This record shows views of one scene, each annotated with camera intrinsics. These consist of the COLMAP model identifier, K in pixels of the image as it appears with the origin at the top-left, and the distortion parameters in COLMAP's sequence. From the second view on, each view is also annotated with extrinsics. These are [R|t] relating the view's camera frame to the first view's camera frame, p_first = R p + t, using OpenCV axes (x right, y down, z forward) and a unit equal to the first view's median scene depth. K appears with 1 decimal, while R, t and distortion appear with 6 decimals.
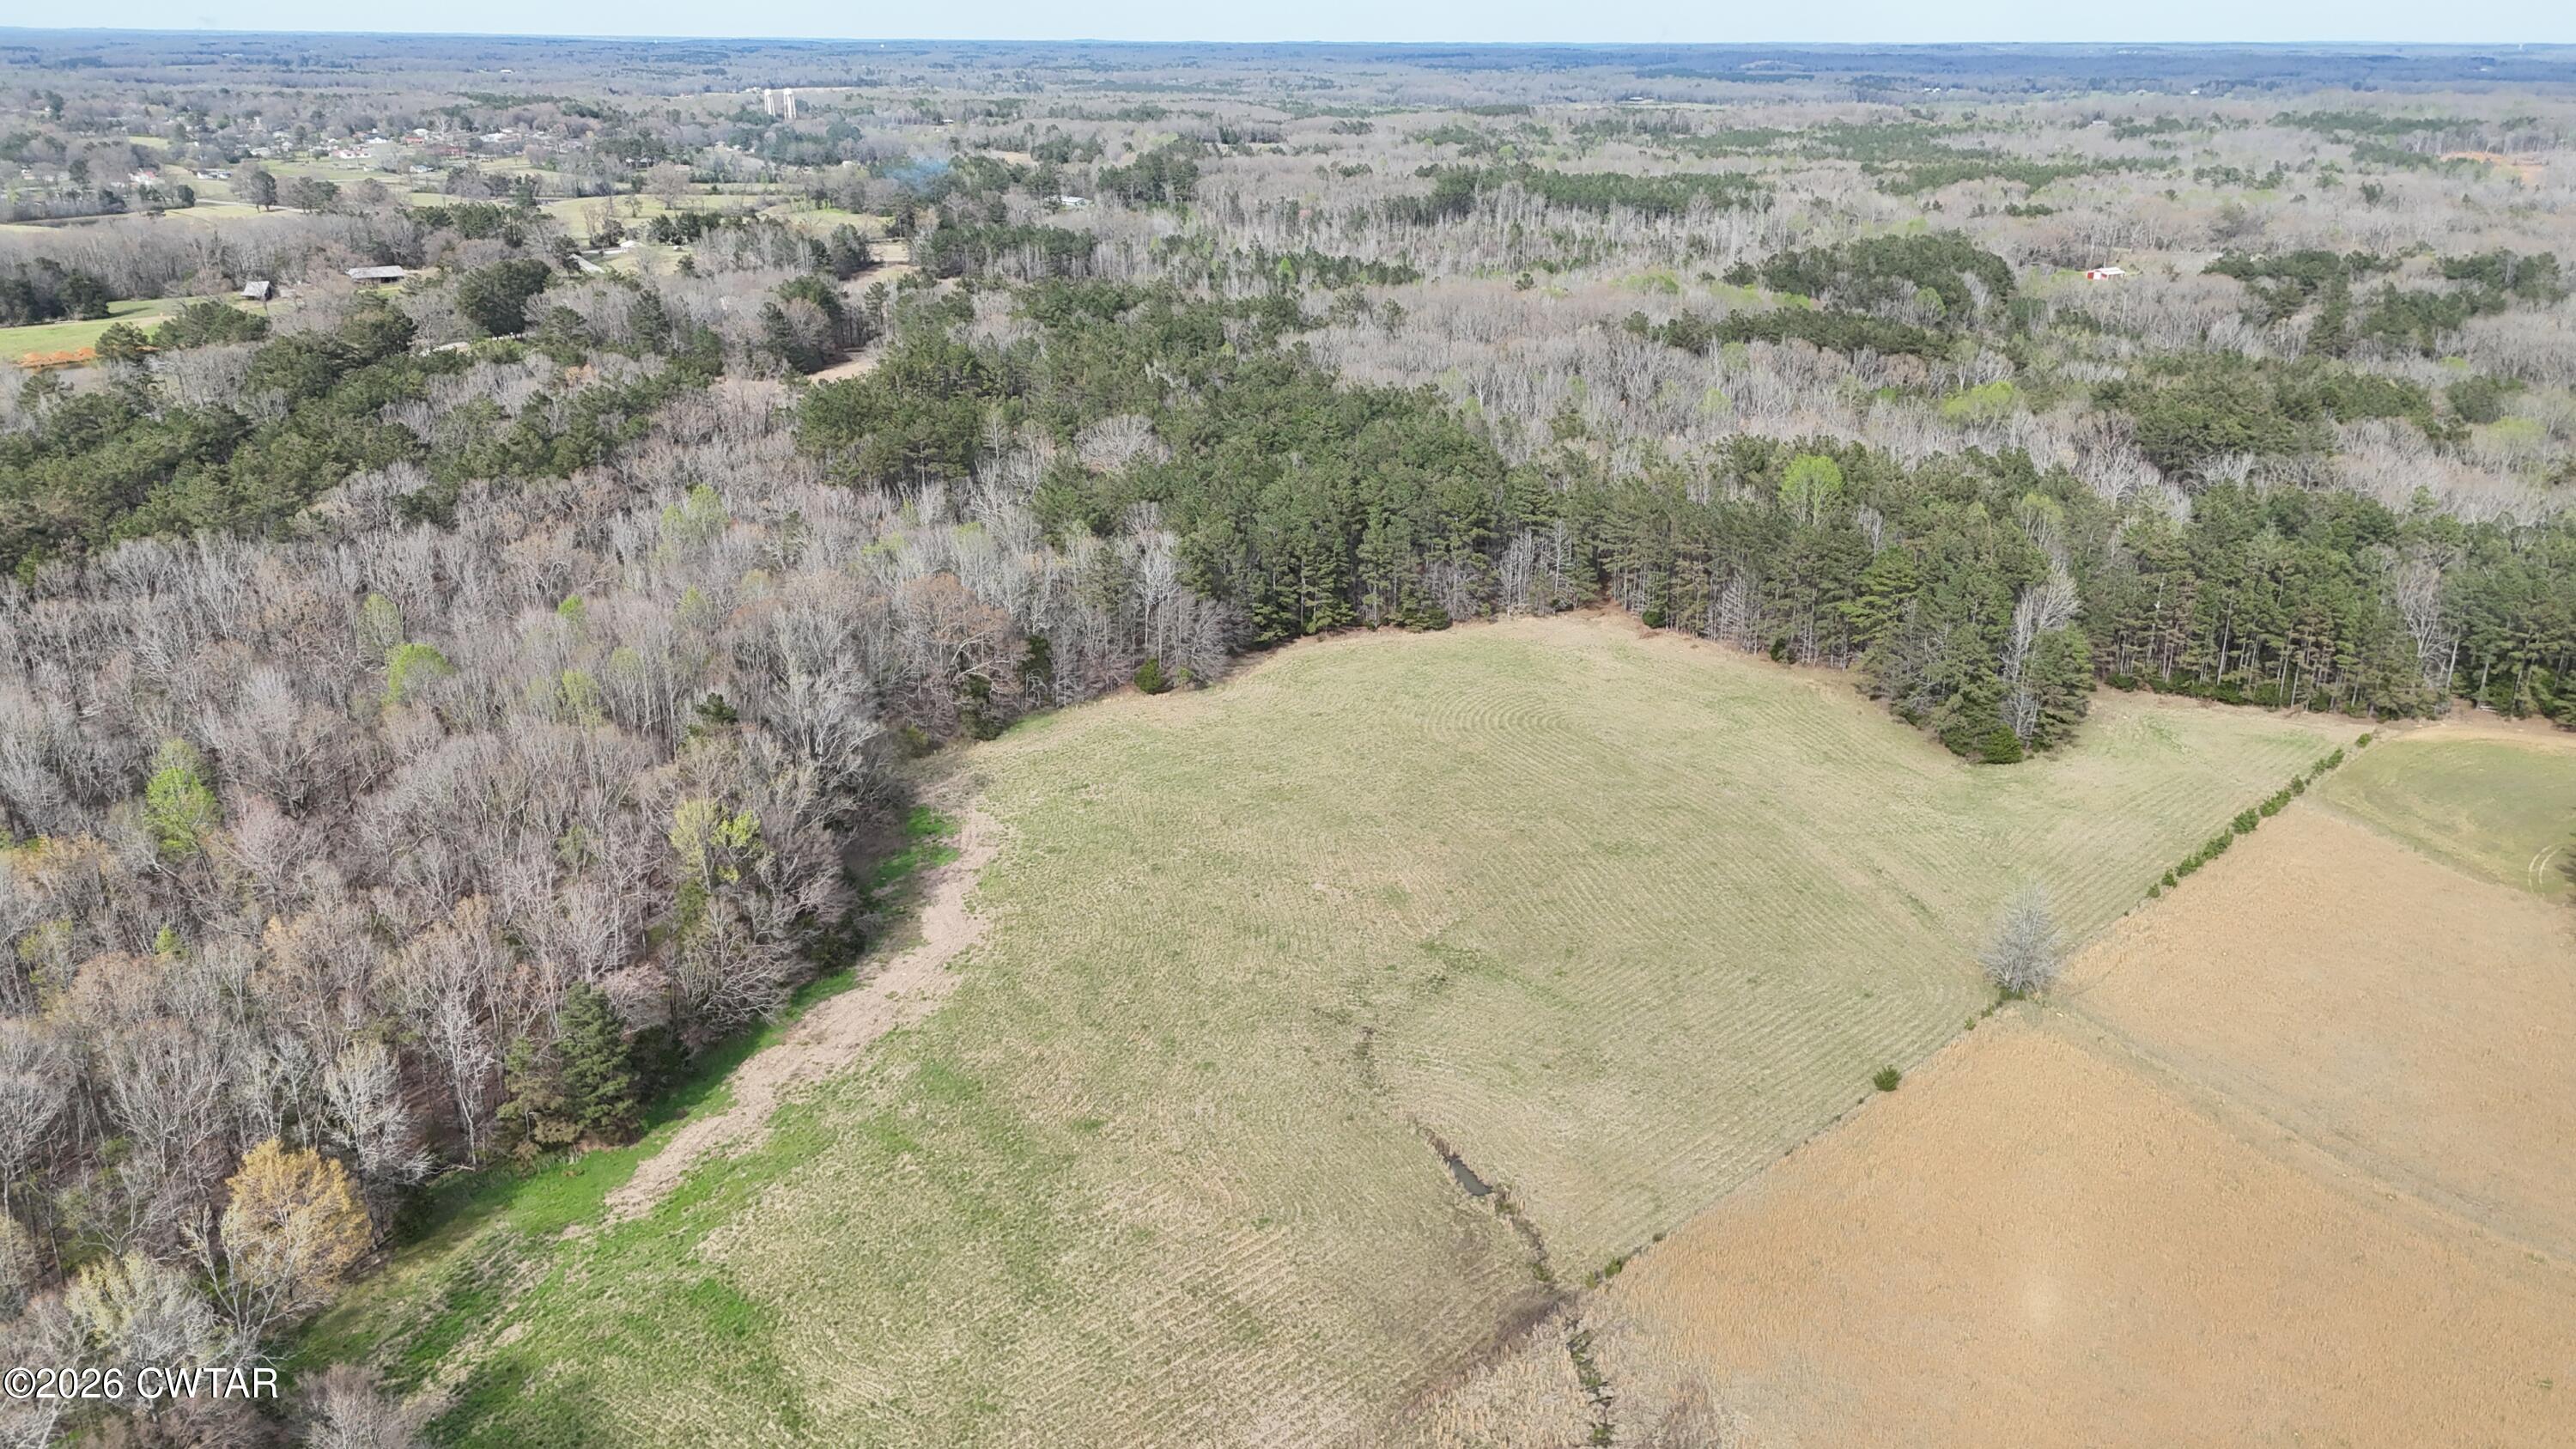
lens RADIAL K [[1896.9, 0, 1291.0], [0, 1896.9, 707.5], [0, 0, 1]] dist [0.091819, -0.103890]
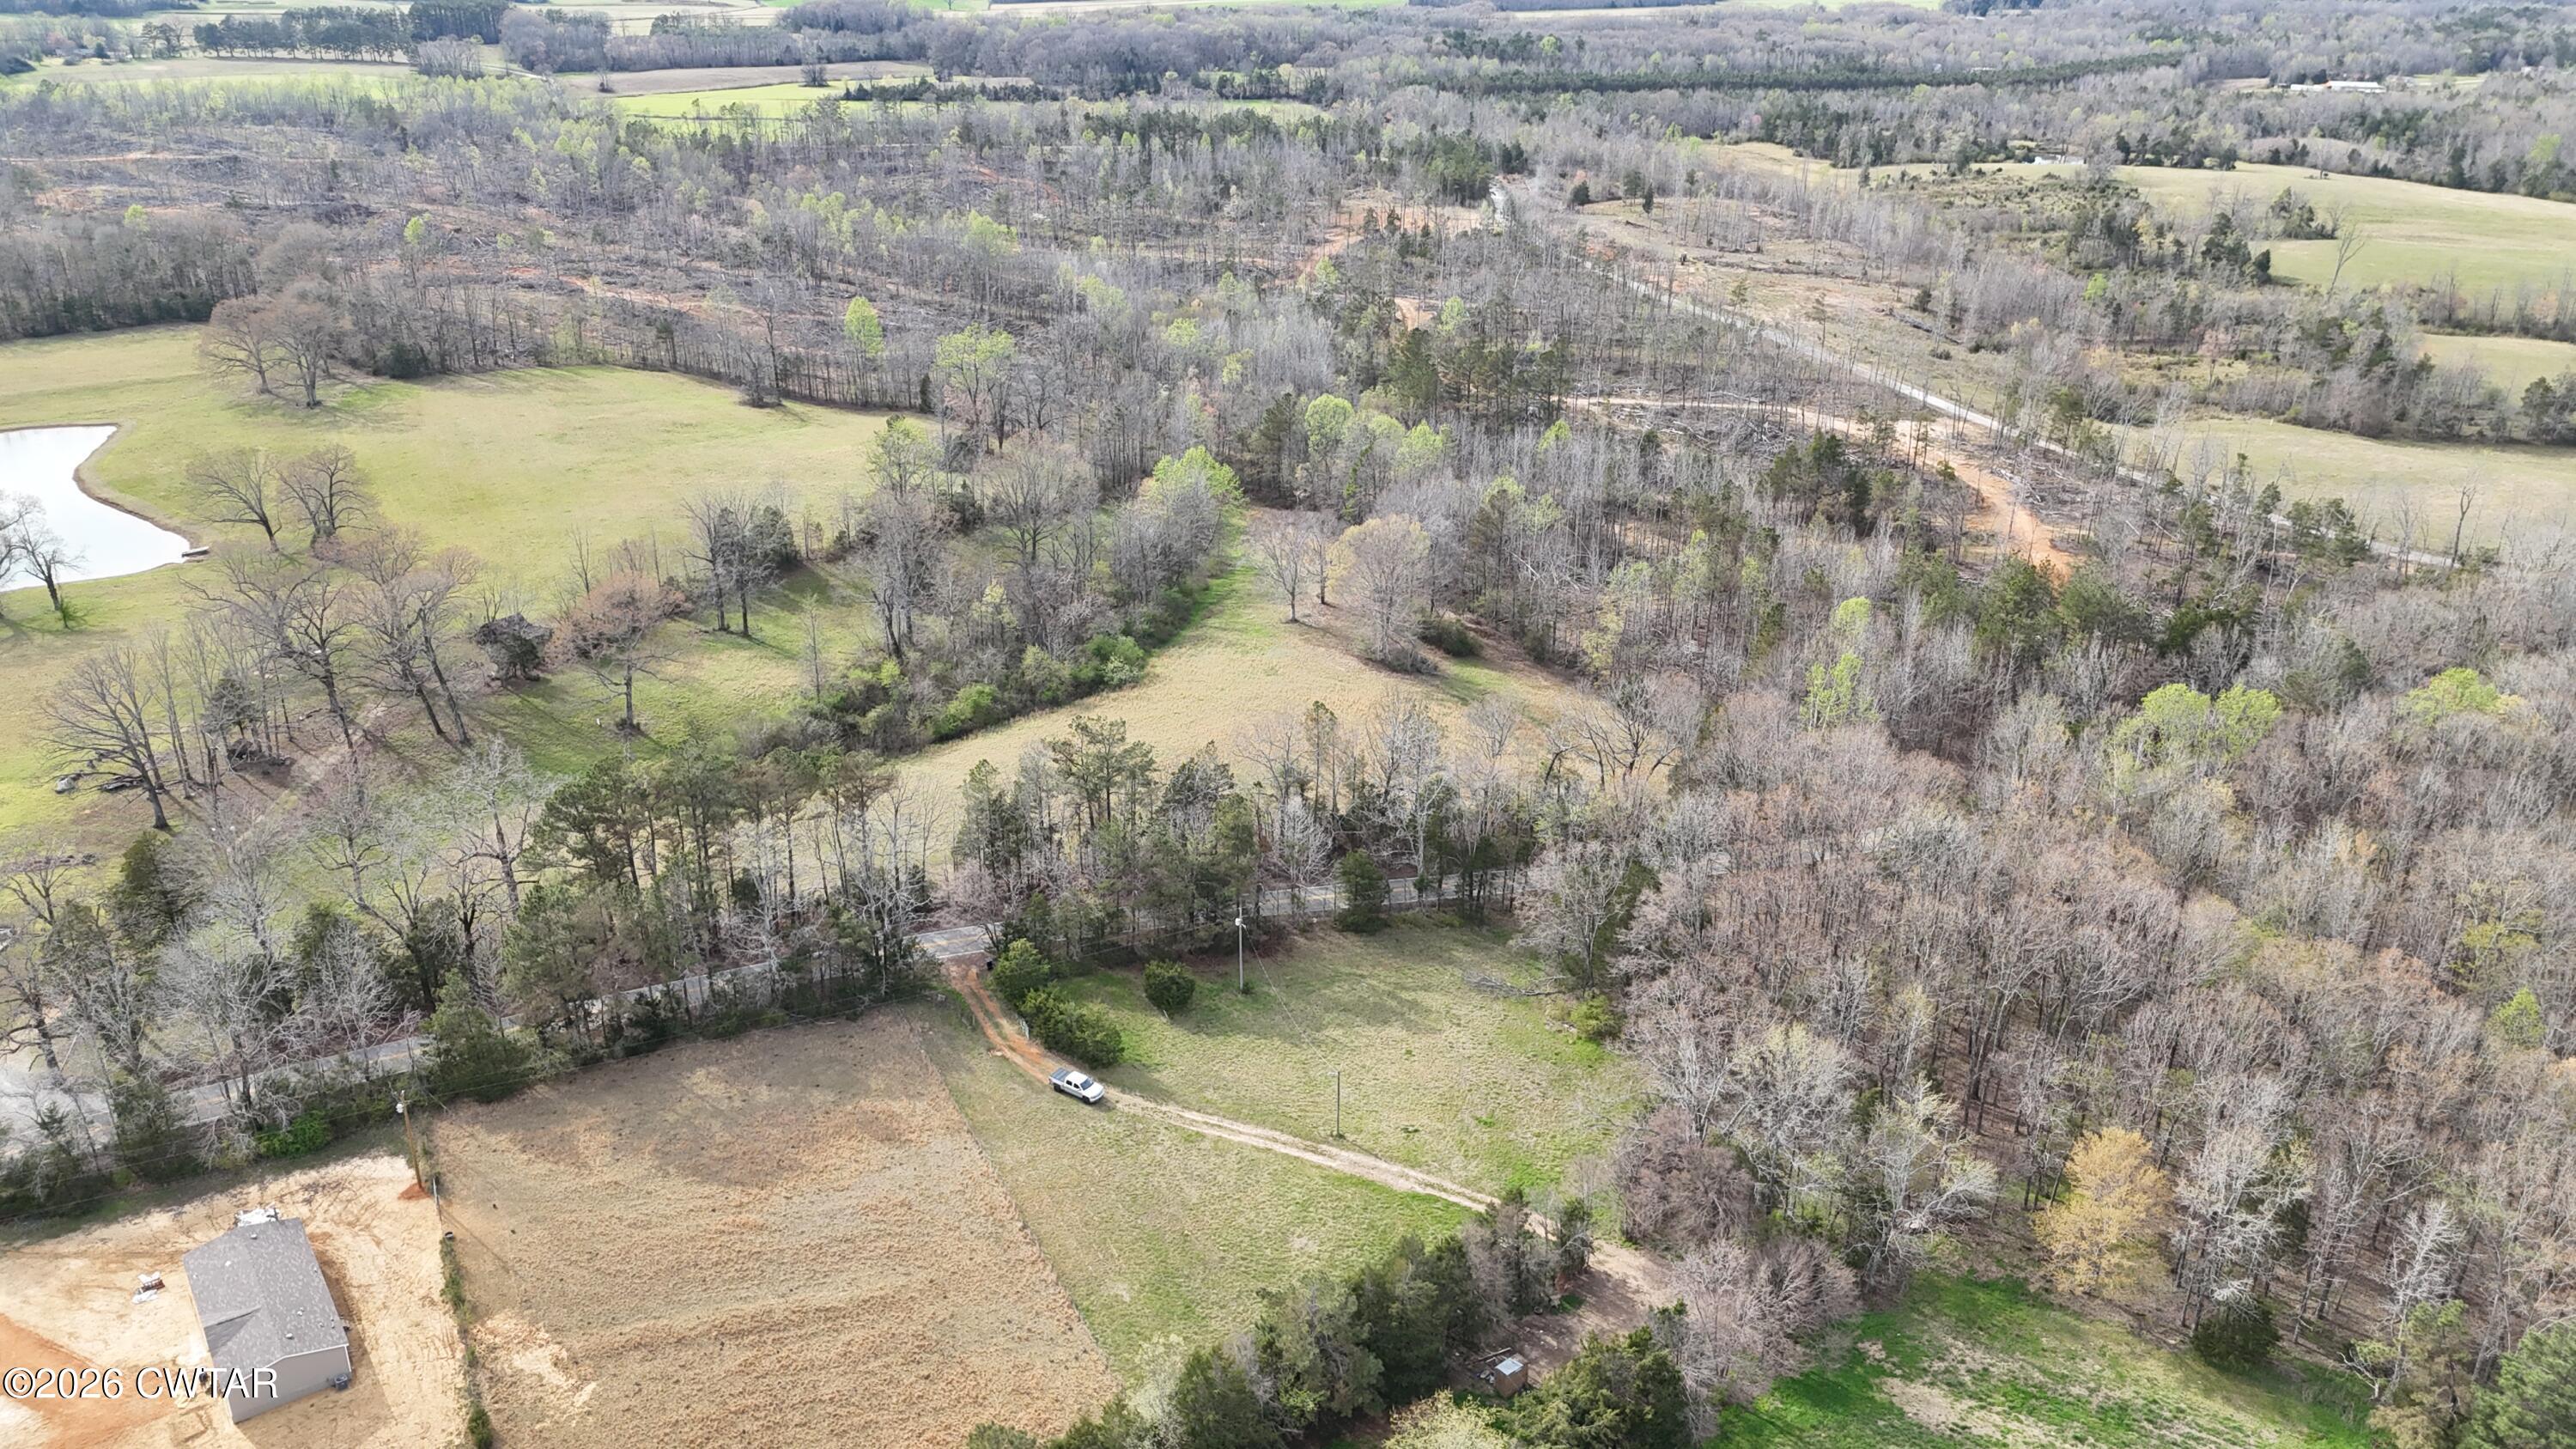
lens RADIAL K [[1896.9, 0, 1280.7], [0, 1896.9, 719.8], [0, 0, 1]] dist [0.091819, -0.103890]
pose [[-0.248762, 0.384914, -0.888796, 0.308837], [-0.333540, 0.827472, 0.451709, -0.215001], [0.909323, 0.408817, -0.077460, 0.602567]]
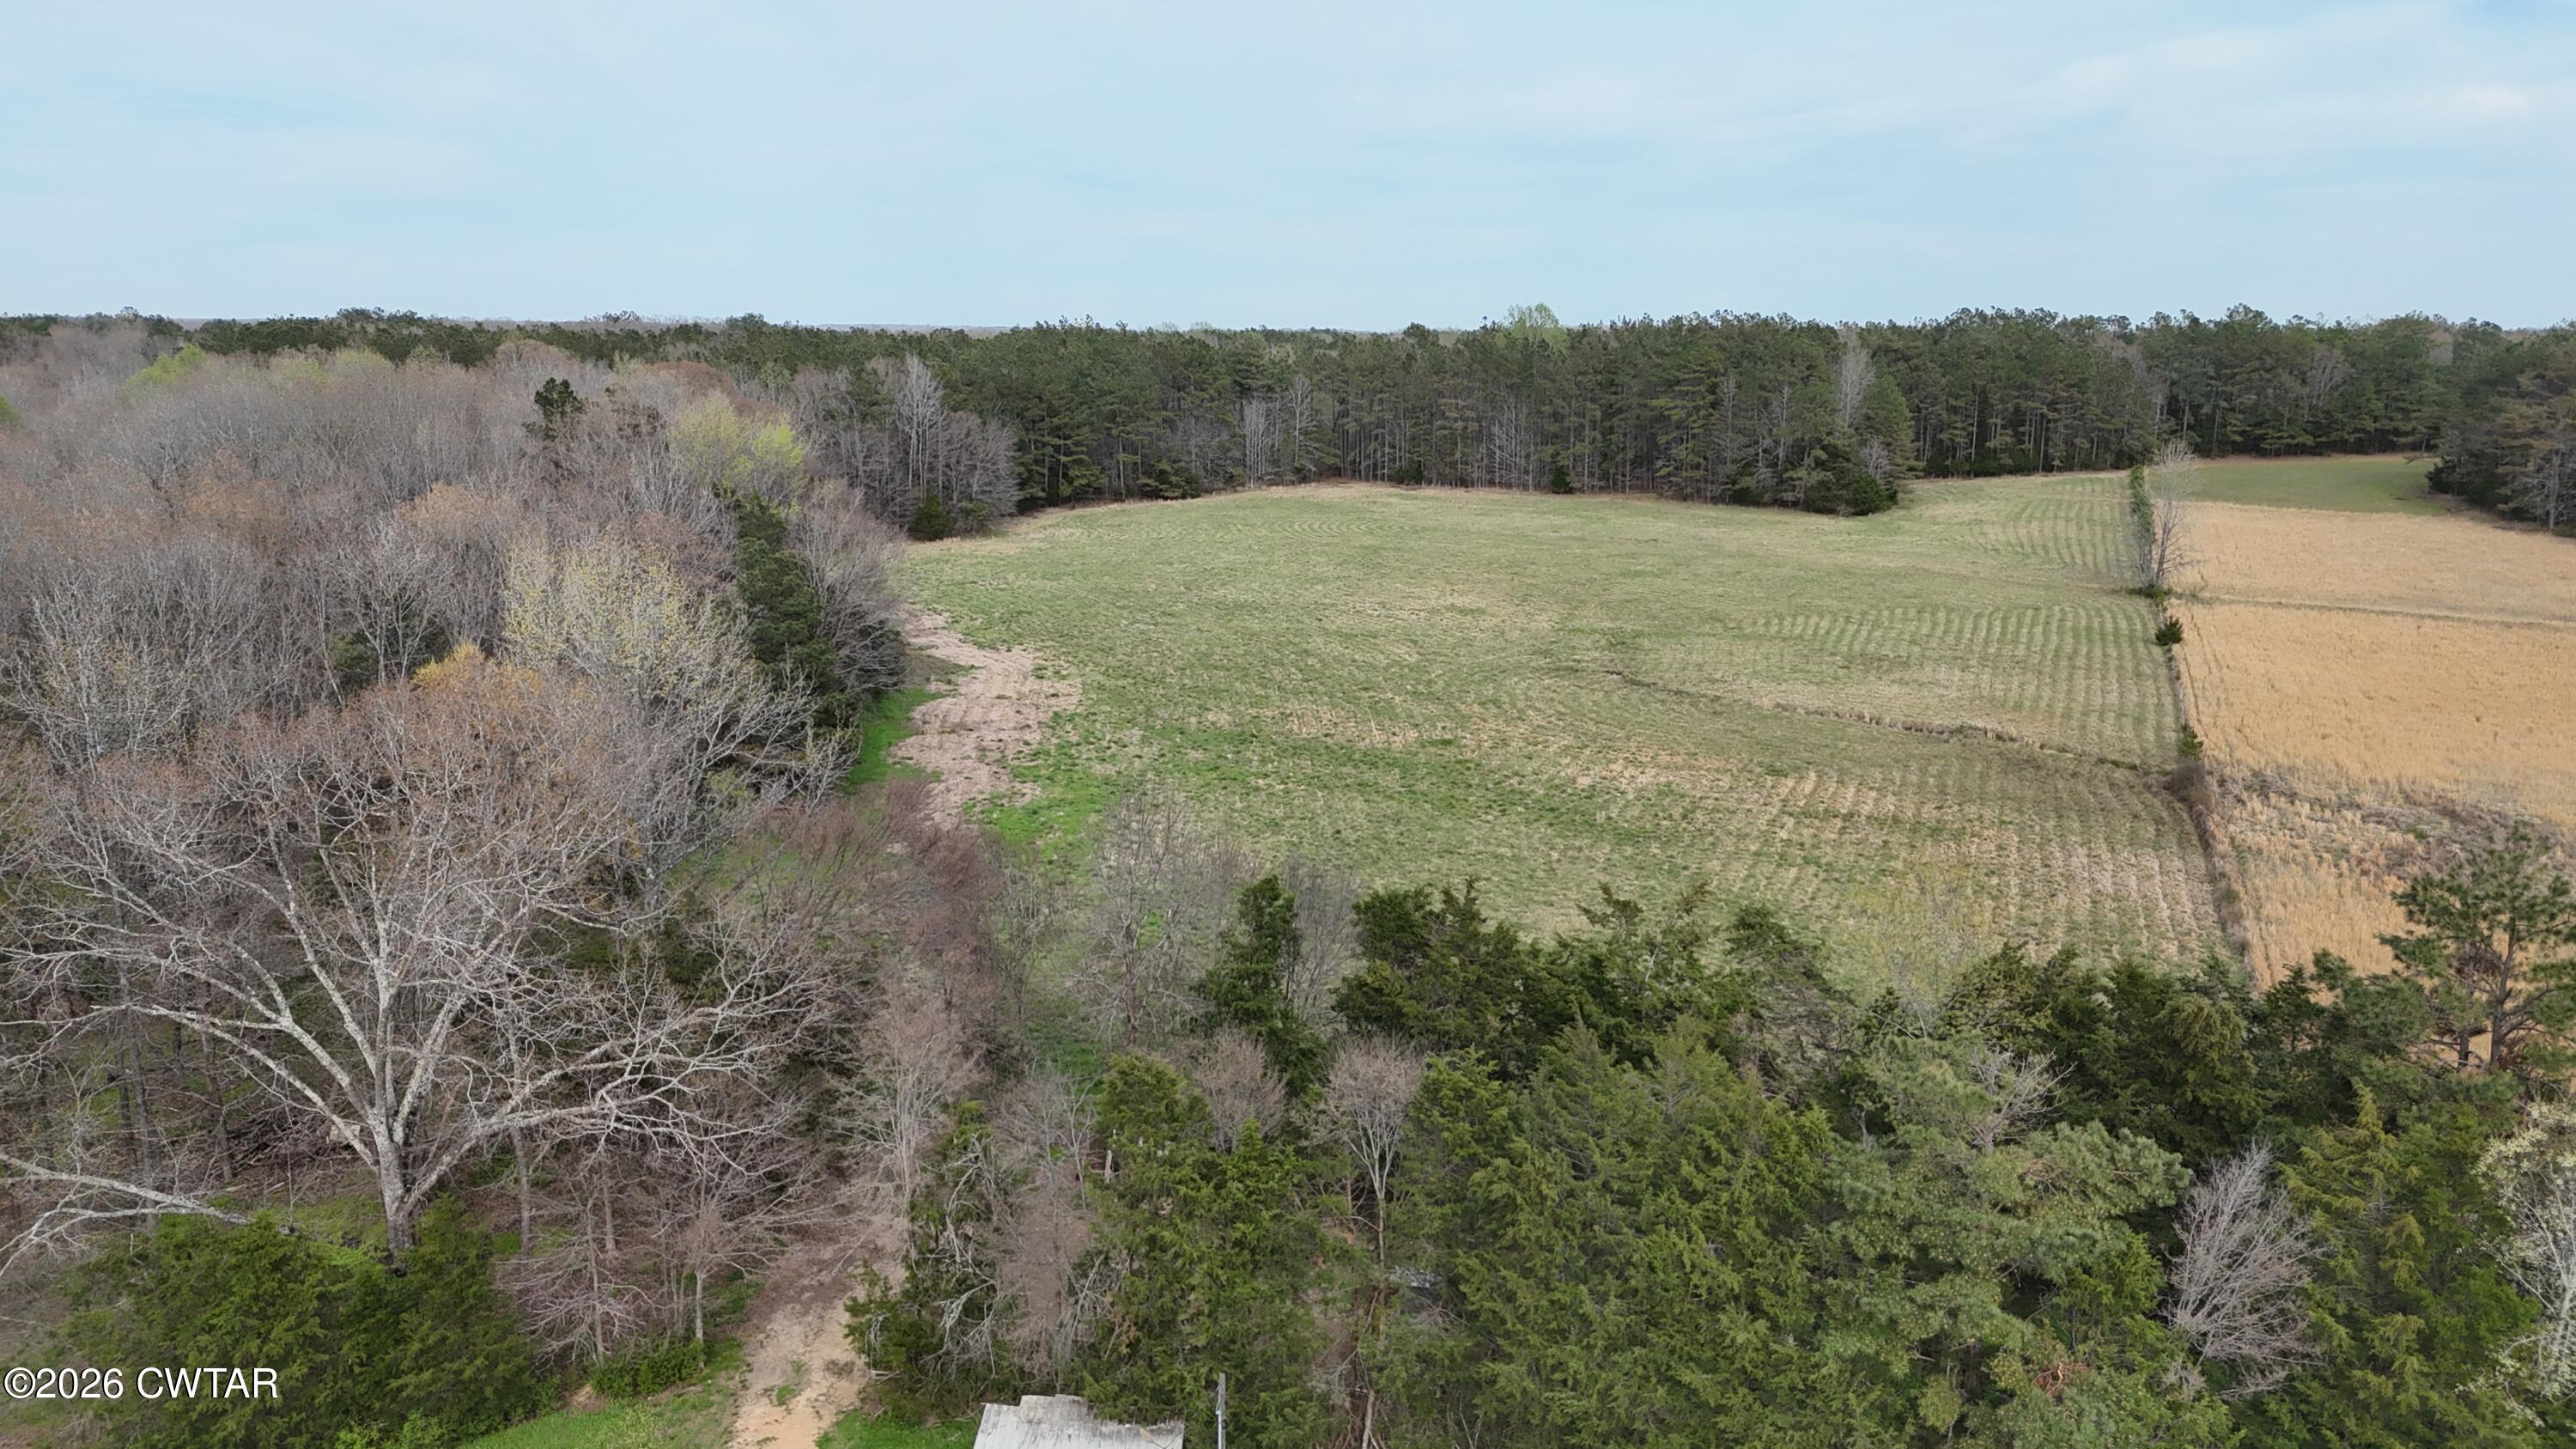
lens RADIAL K [[1896.9, 0, 1292.7], [0, 1896.9, 719.7], [0, 0, 1]] dist [0.091819, -0.103890]
pose [[0.900985, -0.088076, 0.424816, -0.533648], [0.144749, 0.984096, -0.102966, 0.319889], [-0.408991, 0.154263, 0.899405, 0.436633]]
